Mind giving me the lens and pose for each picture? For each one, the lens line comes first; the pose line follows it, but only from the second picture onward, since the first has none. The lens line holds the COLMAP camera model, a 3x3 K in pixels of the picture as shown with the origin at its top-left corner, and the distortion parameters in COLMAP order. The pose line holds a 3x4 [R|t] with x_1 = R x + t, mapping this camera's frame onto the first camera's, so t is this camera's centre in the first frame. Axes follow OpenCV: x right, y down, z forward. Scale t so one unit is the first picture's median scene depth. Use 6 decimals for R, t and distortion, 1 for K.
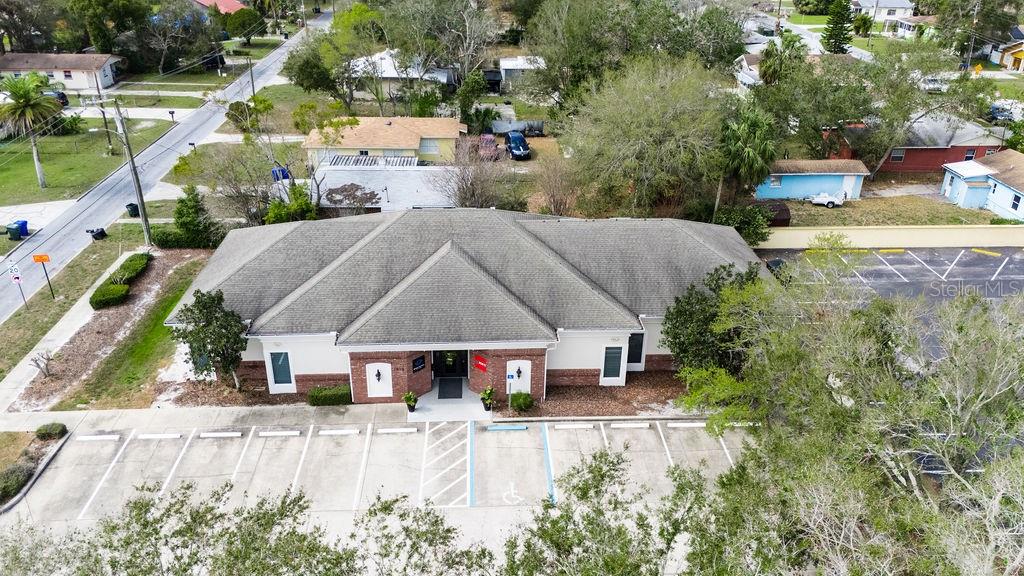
lens RADIAL K [[755.3, 0, 516.1], [0, 755.3, 309.4], [0, 0, 1]] dist [0.061345, -0.052104]
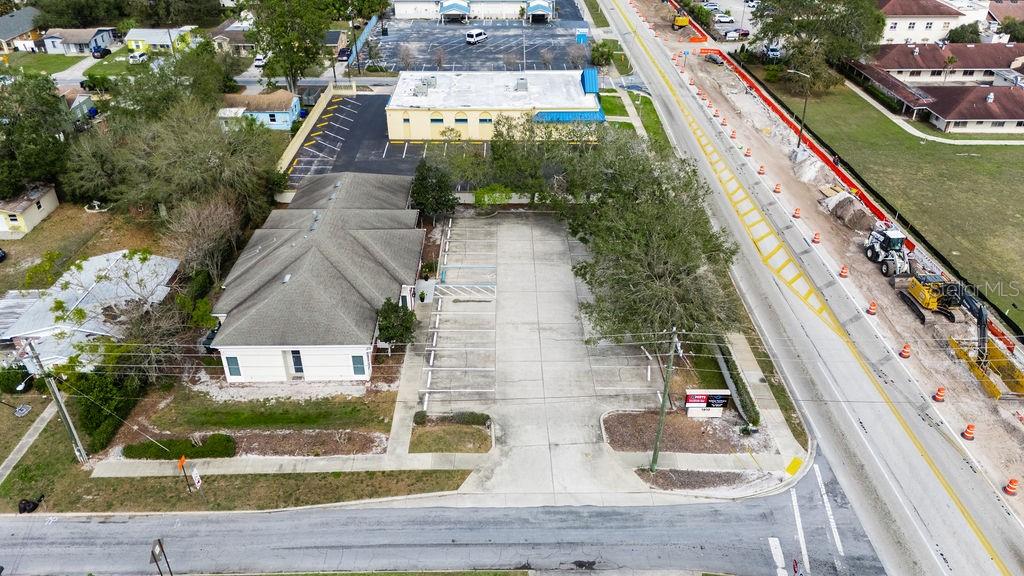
lens RADIAL K [[755.3, 0, 515.6], [0, 755.3, 287.9], [0, 0, 1]] dist [0.061345, -0.052104]
pose [[0.039550, -0.534277, 0.844383, -1.132301], [0.467396, 0.756788, 0.456960, -0.426508], [-0.883163, 0.376589, 0.279651, 0.179696]]
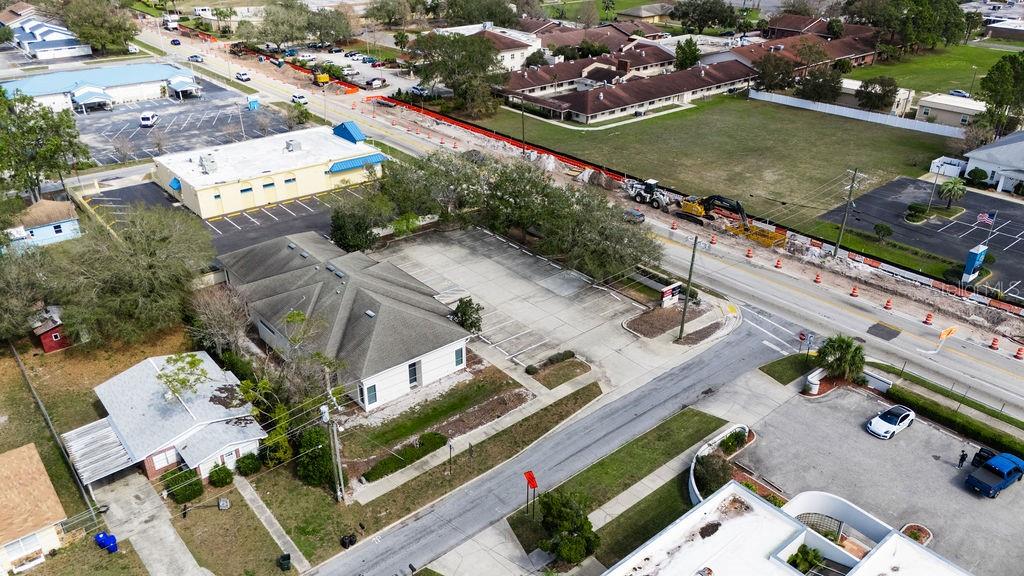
lens RADIAL K [[755.3, 0, 518.5], [0, 755.3, 284.4], [0, 0, 1]] dist [0.061345, -0.052104]
pose [[-0.603826, -0.380690, 0.700336, -1.231778], [0.361555, 0.652209, 0.666260, -0.876567], [-0.710403, 0.655515, -0.256180, 0.890031]]
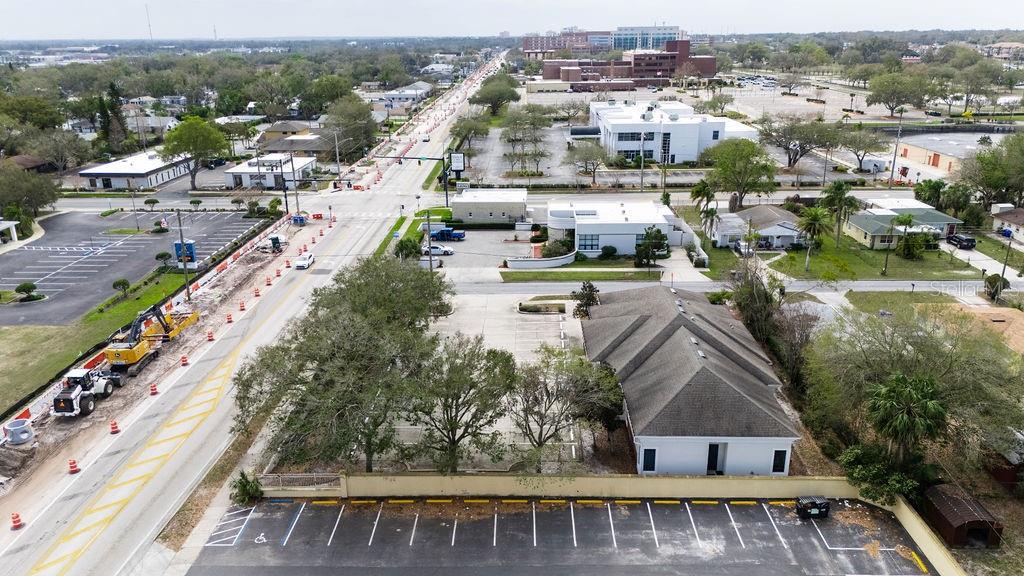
lens RADIAL K [[755.3, 0, 508.7], [0, 755.3, 282.1], [0, 0, 1]] dist [0.061345, -0.052104]
pose [[-0.084751, 0.292290, -0.952567, 1.175708], [-0.461433, 0.835802, 0.297515, -0.385690], [0.883118, 0.464760, 0.064037, 0.399683]]
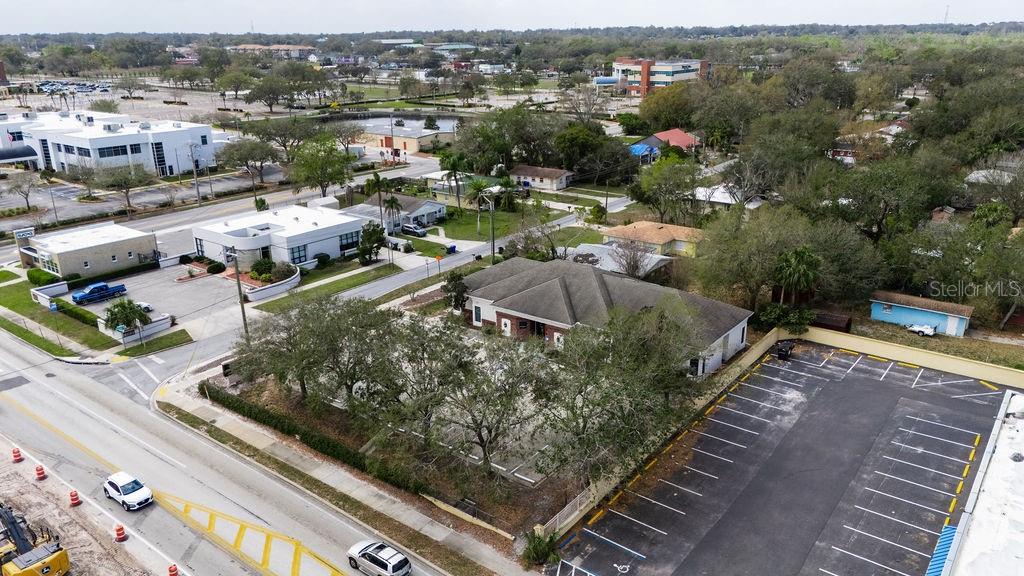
lens RADIAL K [[755.3, 0, 515.1], [0, 755.3, 293.5], [0, 0, 1]] dist [0.061345, -0.052104]
pose [[0.757160, 0.191426, -0.624552, 0.794990], [-0.288476, 0.955803, -0.056772, 0.078130], [0.586081, 0.223154, 0.778917, -0.474684]]
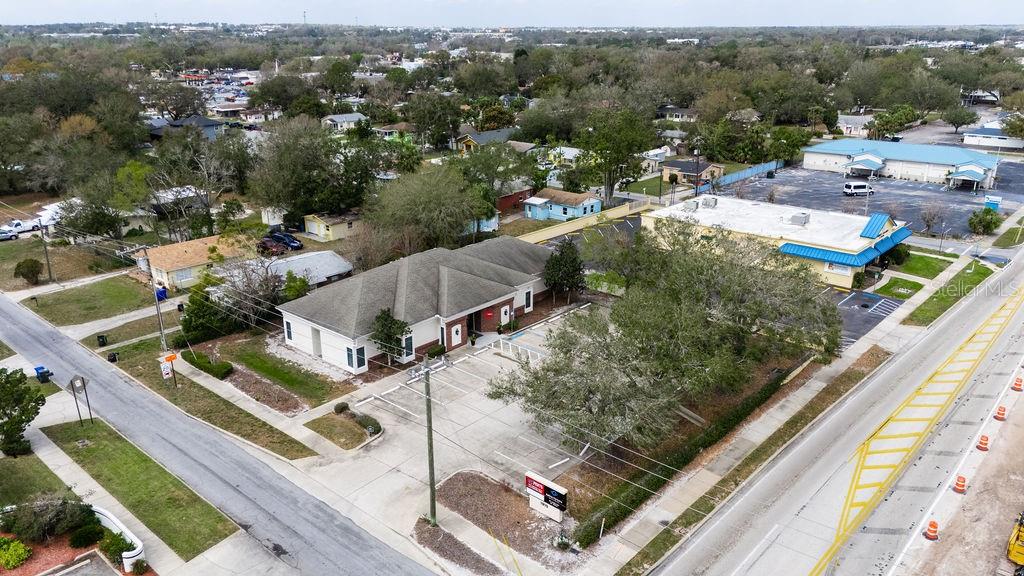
lens RADIAL K [[755.3, 0, 515.7], [0, 755.3, 286.3], [0, 0, 1]] dist [0.061345, -0.052104]
pose [[0.704096, -0.244013, 0.666863, -0.895184], [0.345418, 0.938205, -0.021403, 0.047487], [-0.620432, 0.245416, 0.744873, -0.380547]]
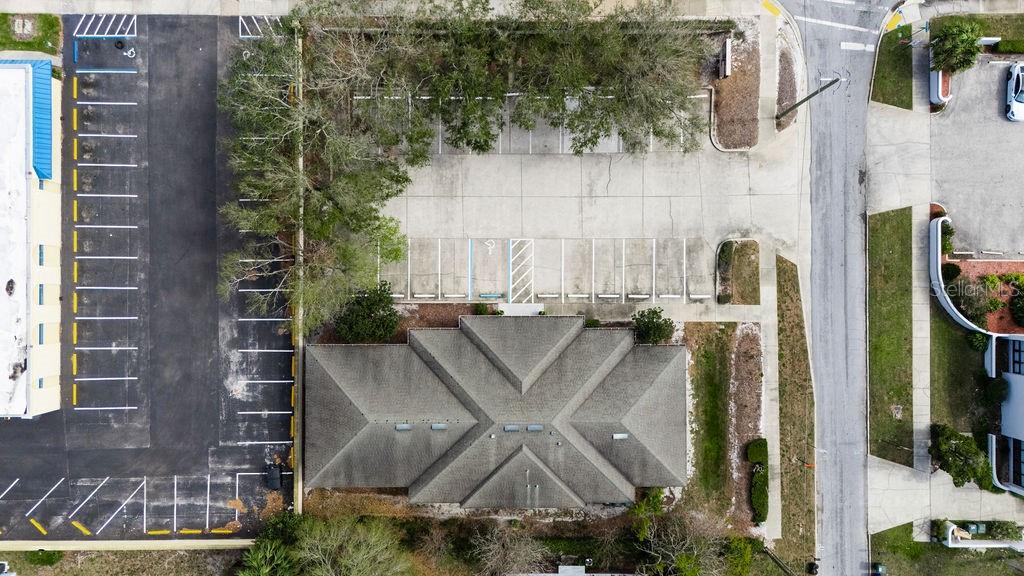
lens RADIAL K [[755.3, 0, 507.8], [0, 755.3, 287.7], [0, 0, 1]] dist [0.061345, -0.052104]
pose [[-0.998269, -0.055458, -0.019604, -0.011002], [0.008599, -0.467283, 0.884066, -0.974724], [-0.058189, 0.882367, 0.466951, 0.068216]]
